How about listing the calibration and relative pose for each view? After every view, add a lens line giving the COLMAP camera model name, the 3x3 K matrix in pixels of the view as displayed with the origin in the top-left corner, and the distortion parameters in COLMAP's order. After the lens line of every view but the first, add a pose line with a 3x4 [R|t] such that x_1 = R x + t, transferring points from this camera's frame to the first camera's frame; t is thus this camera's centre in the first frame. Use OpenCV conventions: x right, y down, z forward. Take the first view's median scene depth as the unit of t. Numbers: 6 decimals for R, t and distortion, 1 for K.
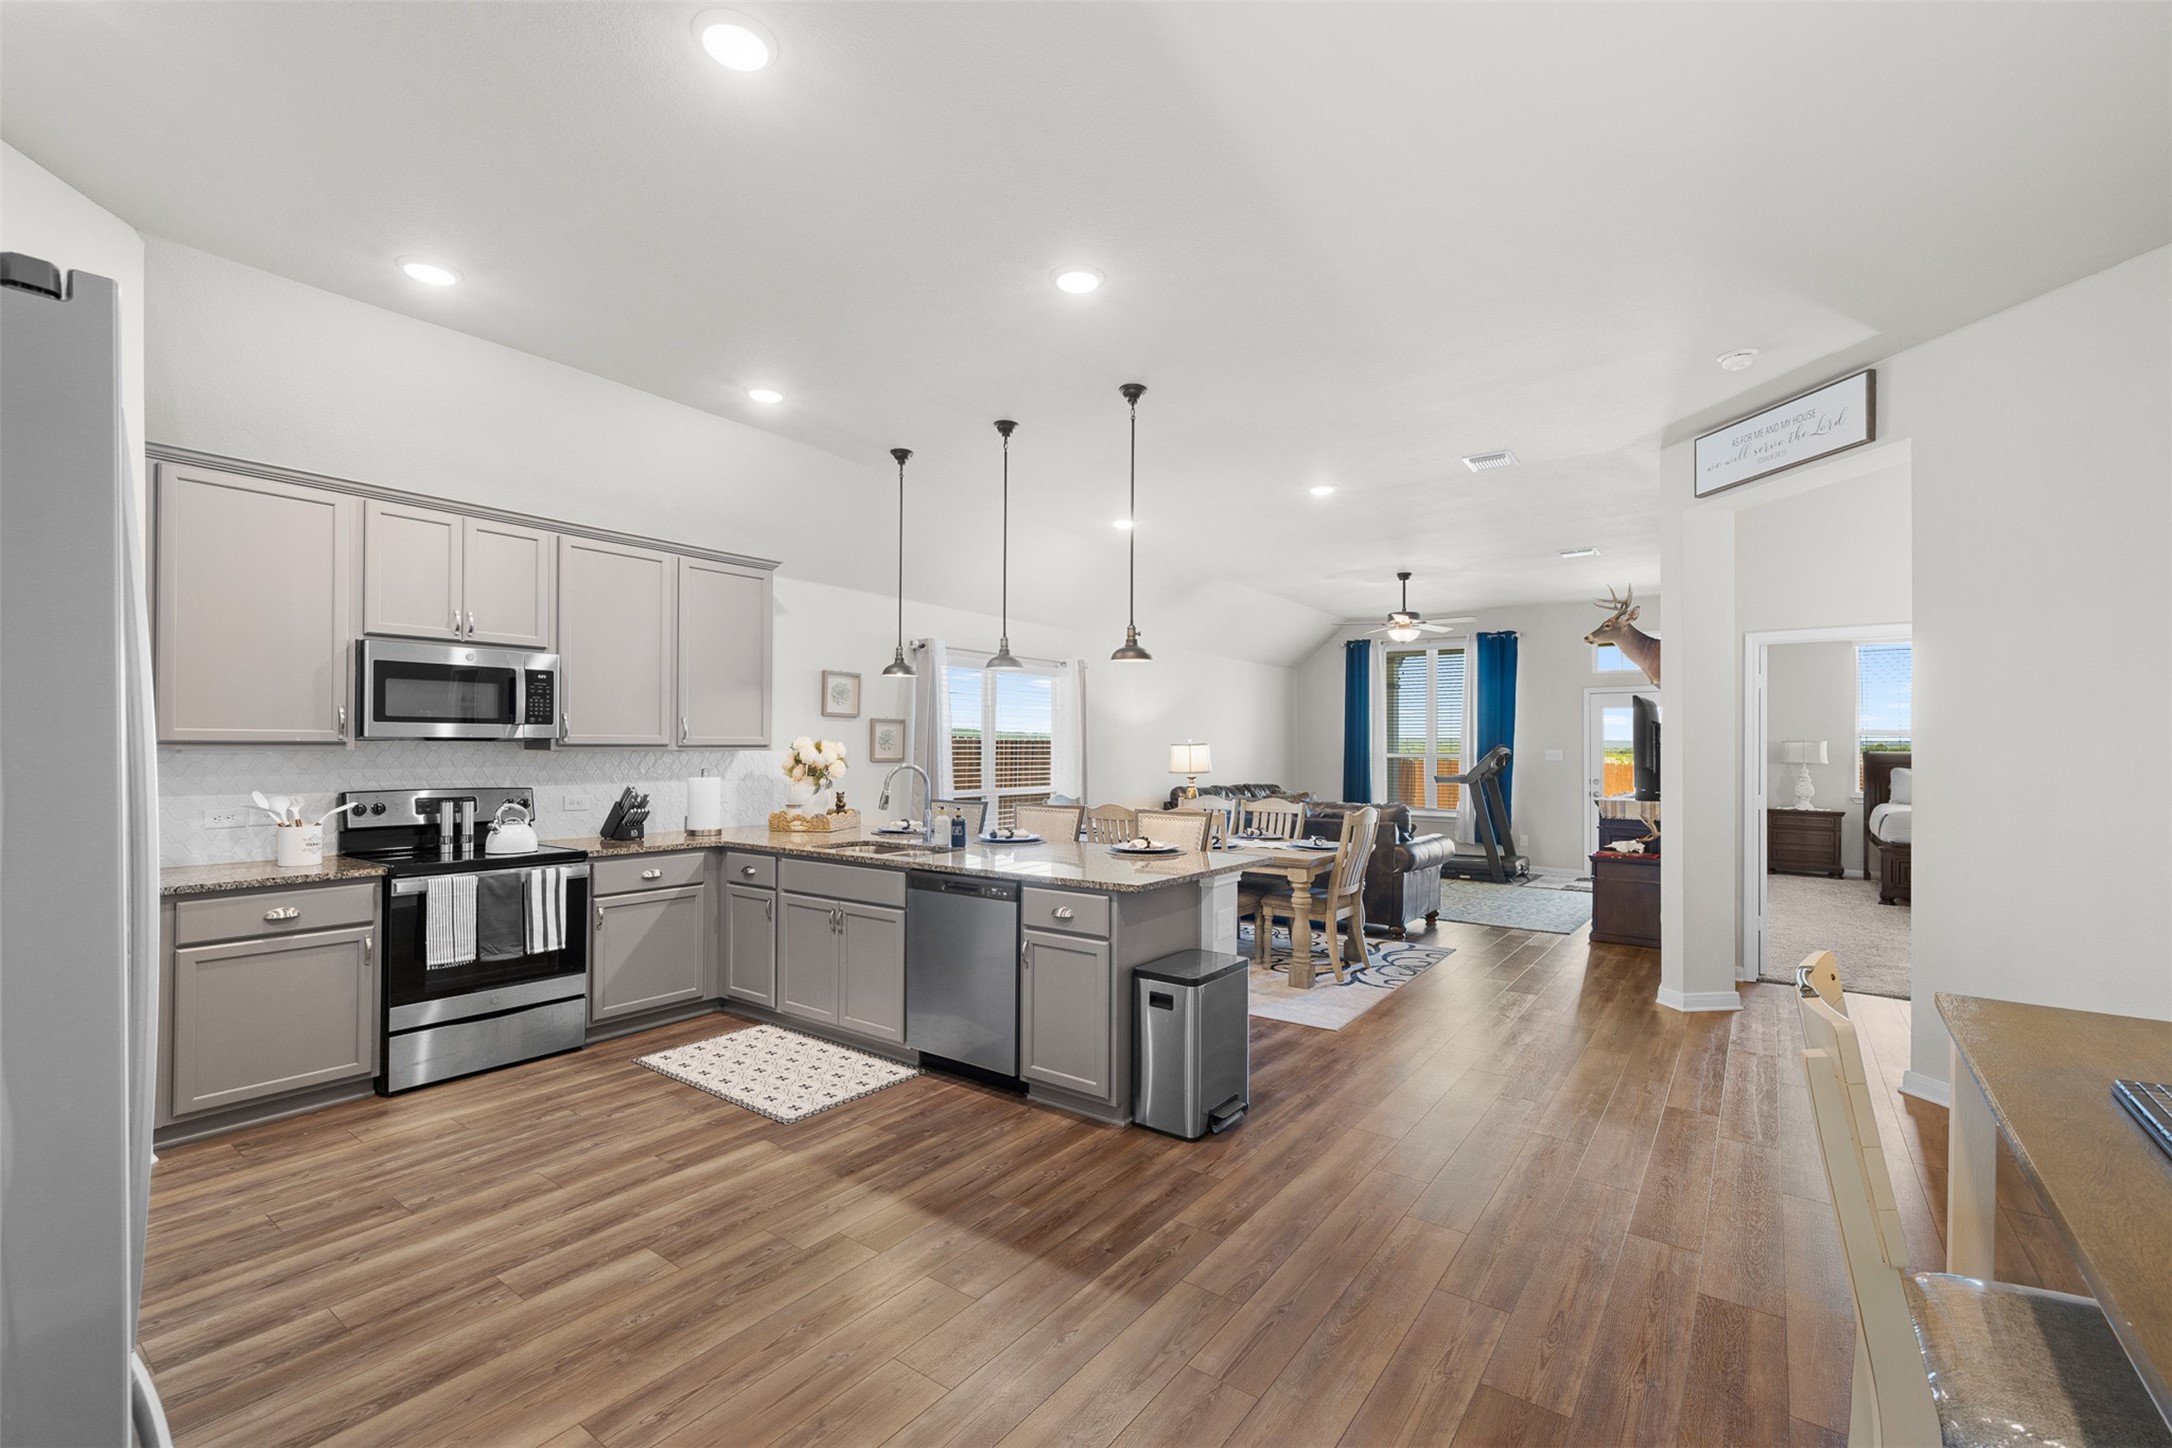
lens RADIAL K [[931.2, 0, 1086.0], [0, 931.2, 724.0], [0, 0, 1]] dist [-0.001459, -0.000280]
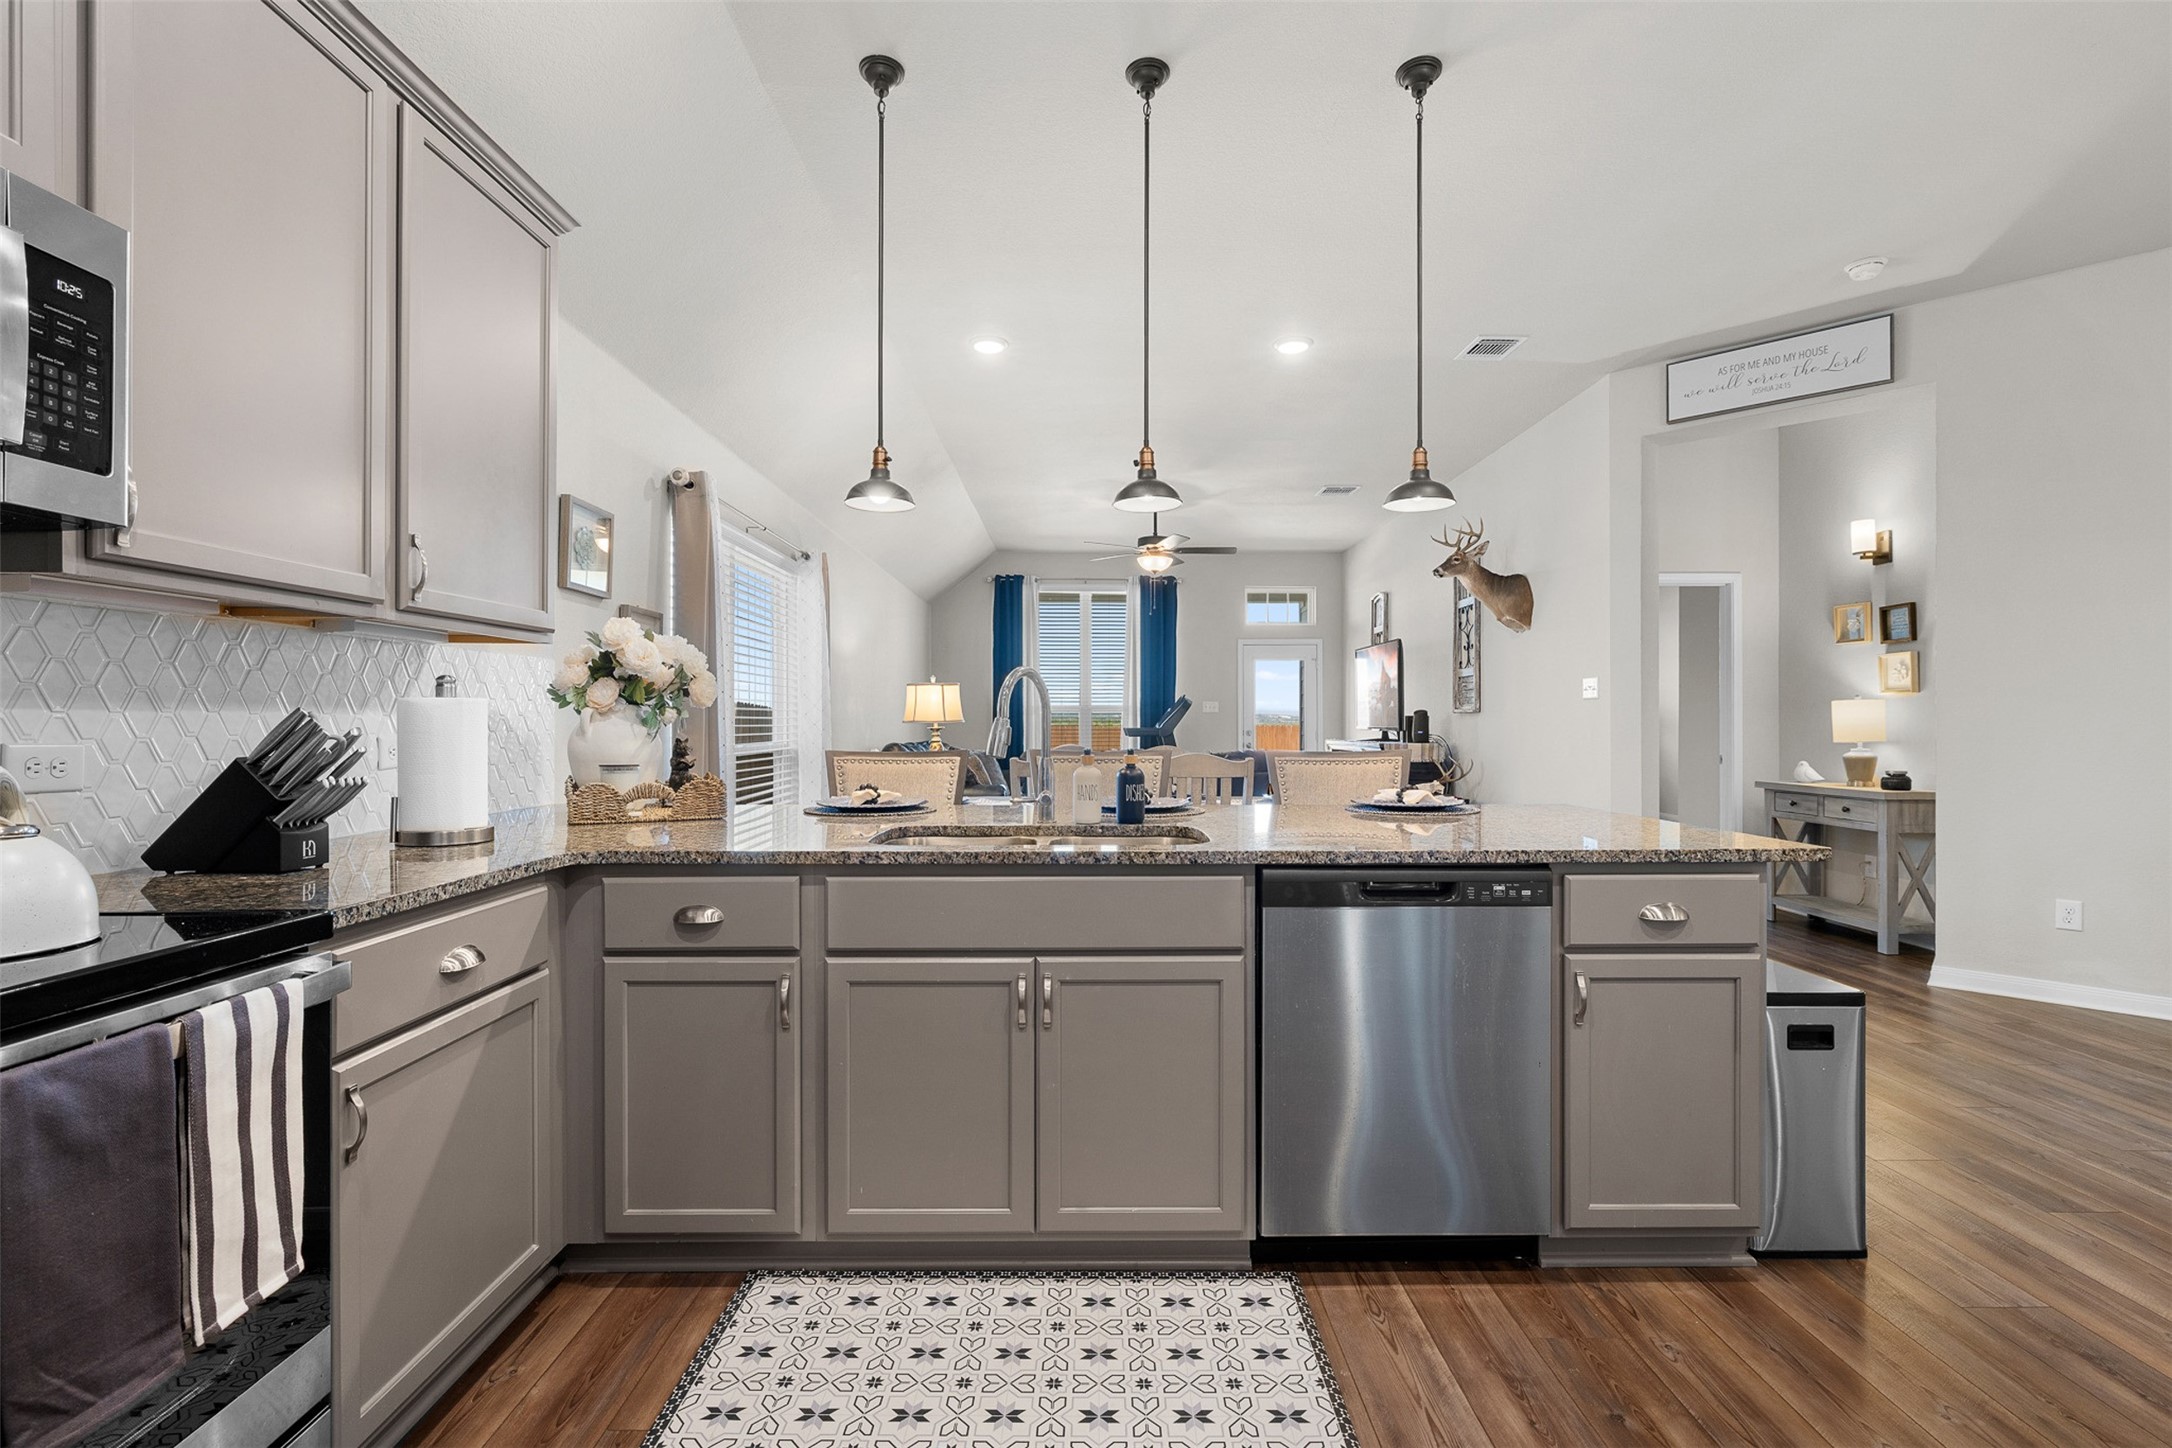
lens RADIAL K [[982.7, 0, 1086.8], [0, 982.7, 710.9], [0, 0, 1]] dist [-0.005521, -0.000086]
pose [[0.802121, 0.003088, 0.597154, -0.451382], [-0.012484, 0.999855, 0.011598, 0.056587], [-0.597031, -0.016758, 0.802043, 0.519684]]
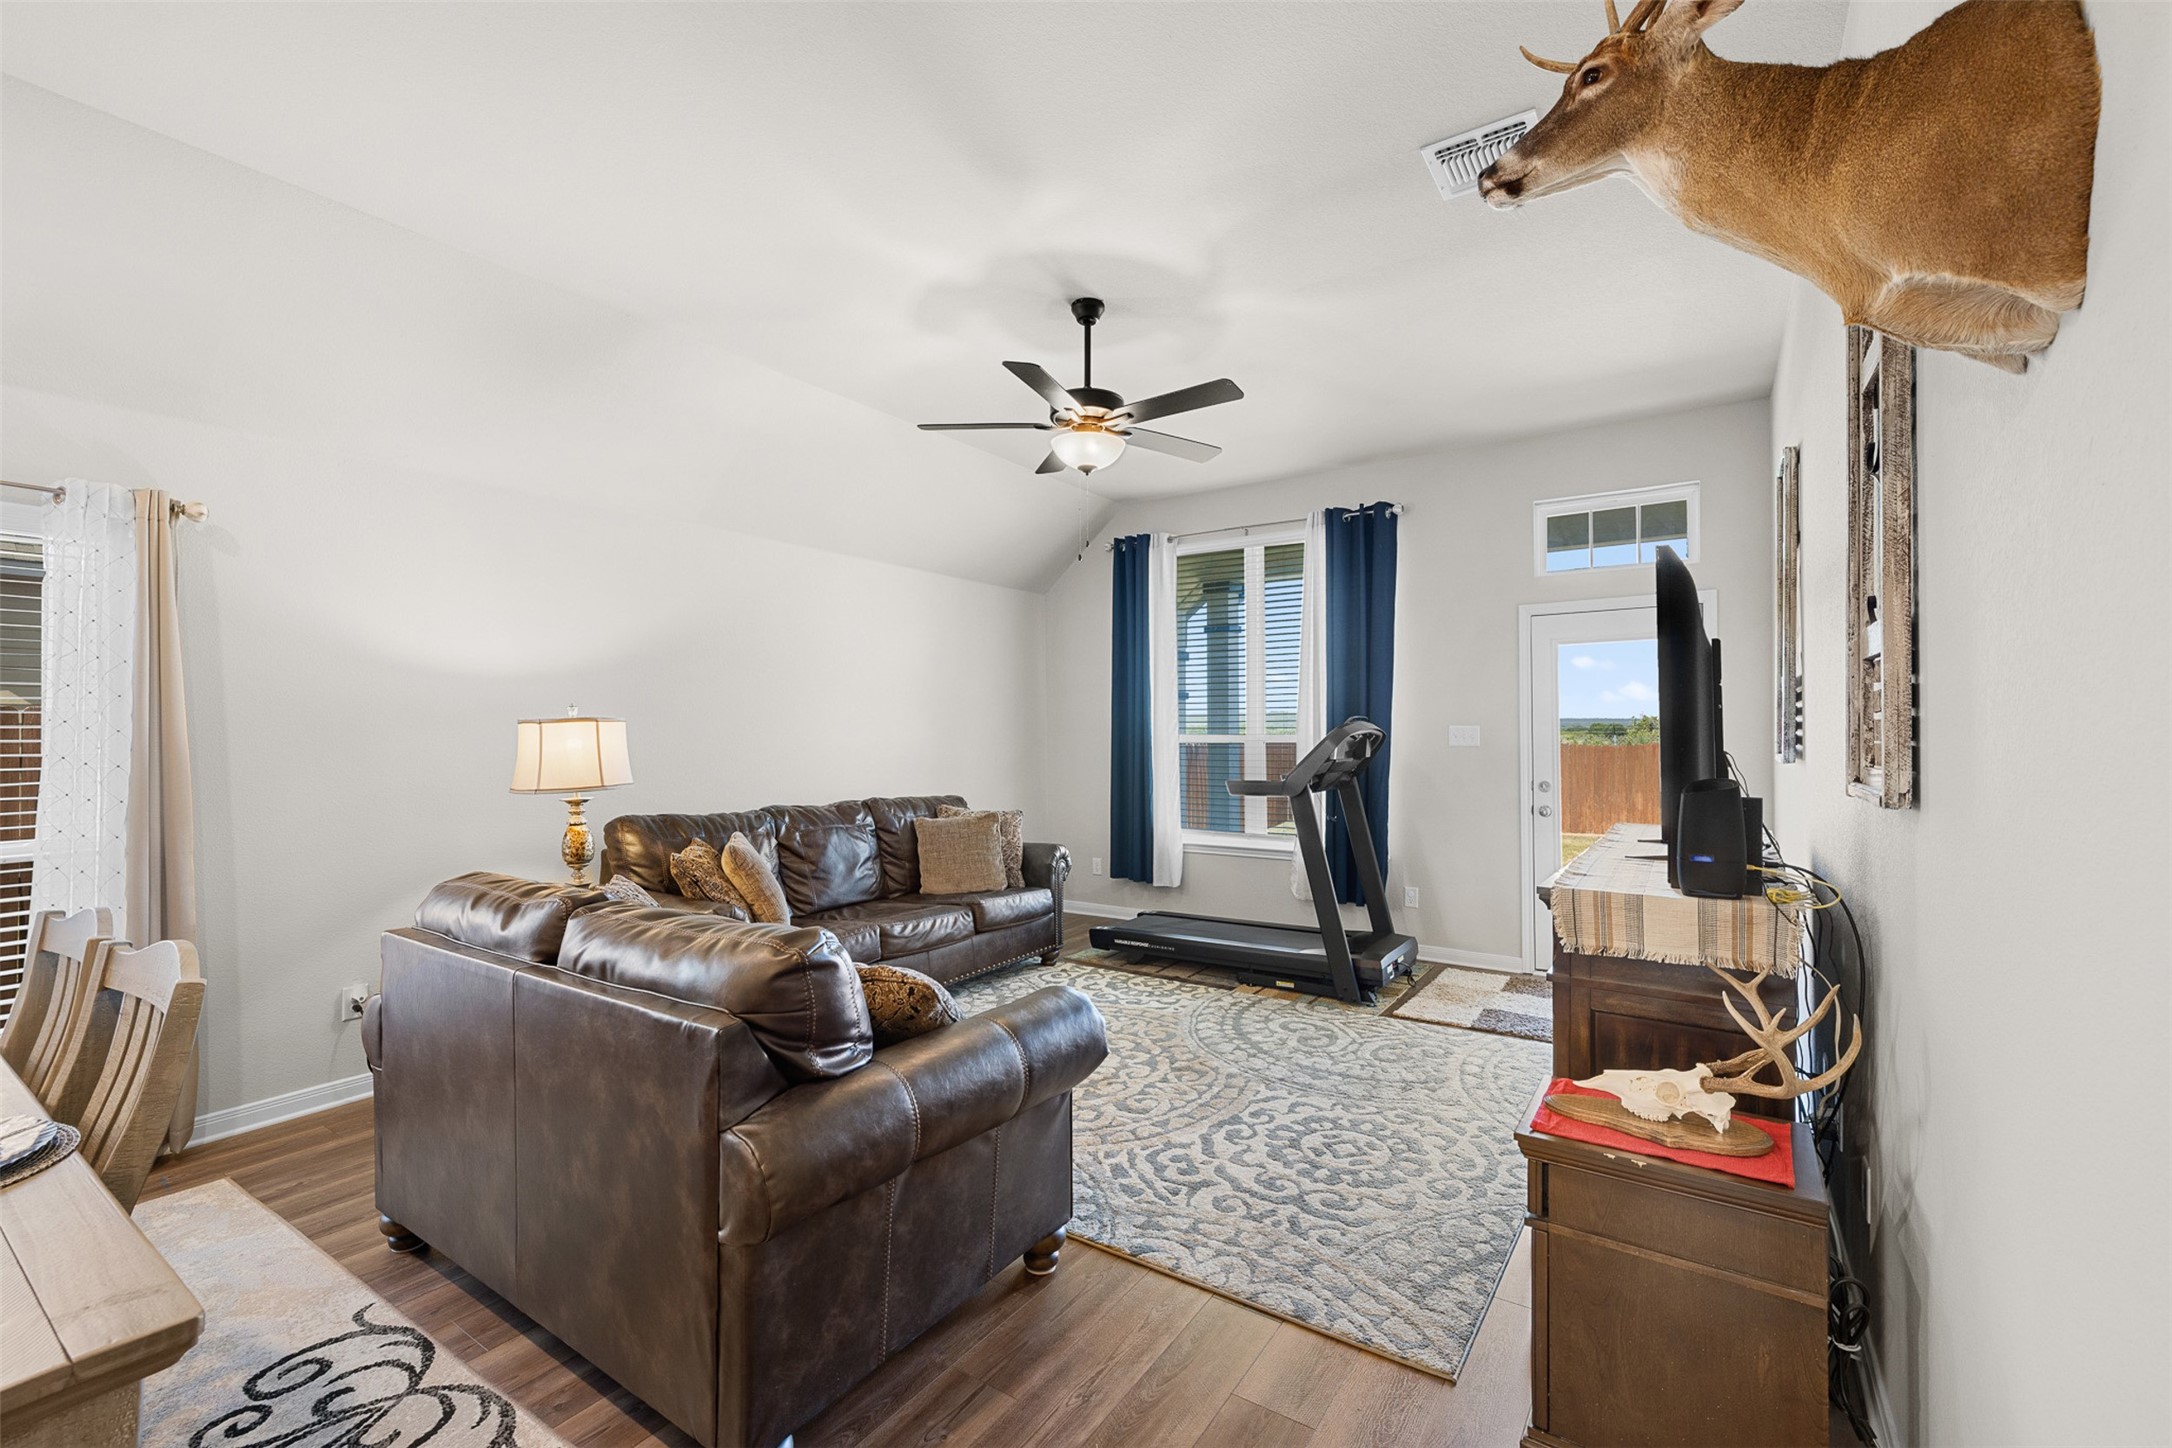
lens RADIAL K [[911.6, 0, 1083.8], [0, 911.6, 720.0], [0, 0, 1]] dist [0.003274, 0.000182]
pose [[0.999363, -0.009645, 0.034373, 0.563862], [0.009163, 0.999858, 0.014162, 0.031615], [-0.034504, -0.013838, 0.999309, 1.027920]]
